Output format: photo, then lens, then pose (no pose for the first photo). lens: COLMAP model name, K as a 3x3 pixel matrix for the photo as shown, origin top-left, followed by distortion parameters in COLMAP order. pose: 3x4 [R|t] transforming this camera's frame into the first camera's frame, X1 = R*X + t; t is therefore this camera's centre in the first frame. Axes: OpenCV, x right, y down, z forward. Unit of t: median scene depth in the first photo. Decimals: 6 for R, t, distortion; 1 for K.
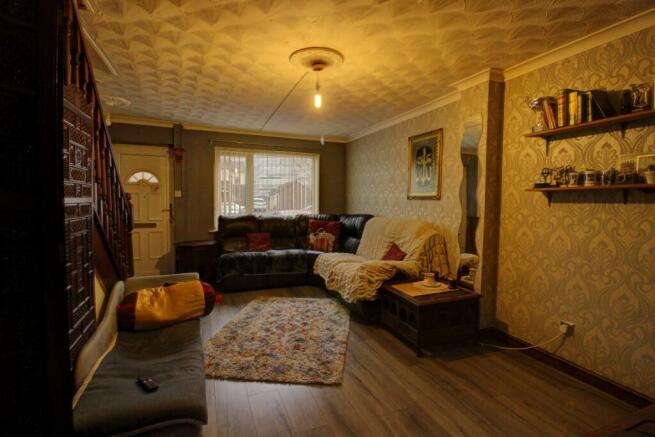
lens RADIAL K [[305.9, 0, 327.7], [0, 305.9, 216.5], [0, 0, 1]] dist [0.005024, -0.015212]
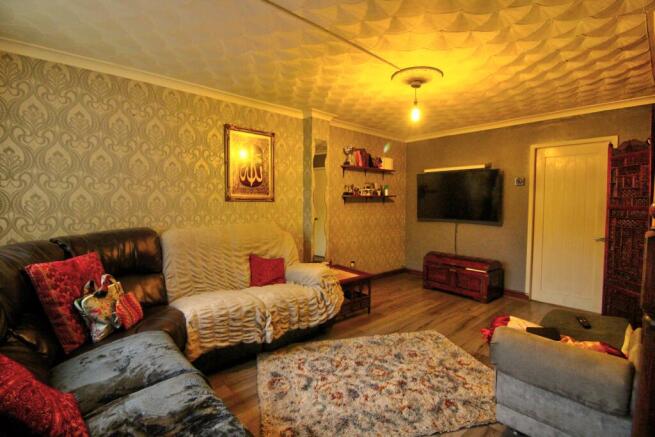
lens RADIAL K [[305.9, 0, 327.7], [0, 305.9, 216.5], [0, 0, 1]] dist [0.005024, -0.015212]
pose [[-0.345503, -0.058891, 0.936568, -0.752020], [0.041599, 0.996087, 0.077979, -0.085616], [-0.937495, 0.065902, -0.341701, 1.310838]]
